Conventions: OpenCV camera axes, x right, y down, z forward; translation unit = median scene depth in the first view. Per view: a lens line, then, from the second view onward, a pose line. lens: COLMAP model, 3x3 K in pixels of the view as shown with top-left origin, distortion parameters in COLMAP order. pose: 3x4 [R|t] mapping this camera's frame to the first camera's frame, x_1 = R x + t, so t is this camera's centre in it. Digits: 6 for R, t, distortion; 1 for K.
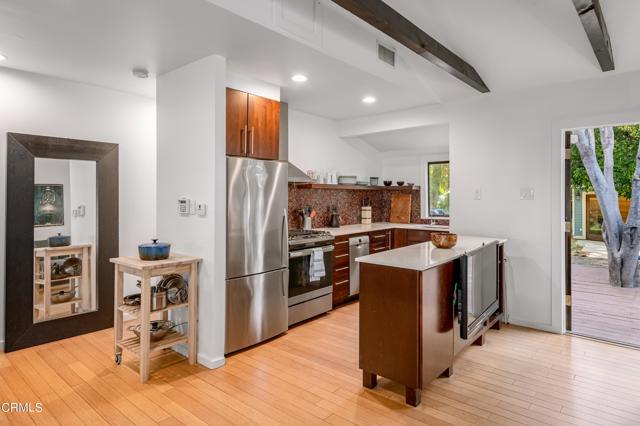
lens RADIAL K [[390.9, 0, 303.1], [0, 390.9, 192.2], [0, 0, 1]] dist [-0.002951, -0.002063]
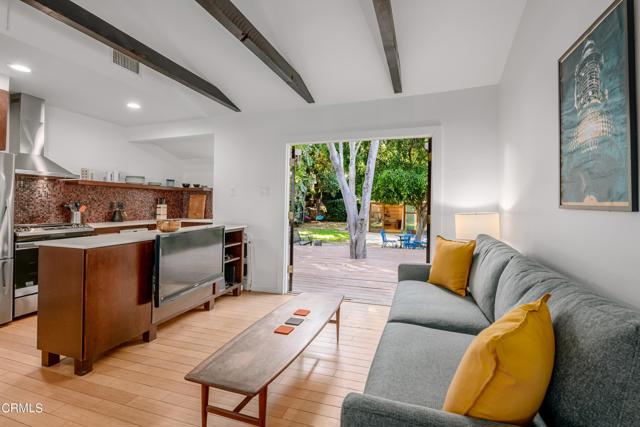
lens RADIAL K [[304.8, 0, 314.0], [0, 304.8, 203.4], [0, 0, 1]] dist [-0.003729, -0.002186]
pose [[0.915176, 0.002292, 0.403048, 0.246896], [-0.004269, 0.999983, 0.004008, 0.032479], [-0.403032, -0.005388, 0.915170, -0.007101]]
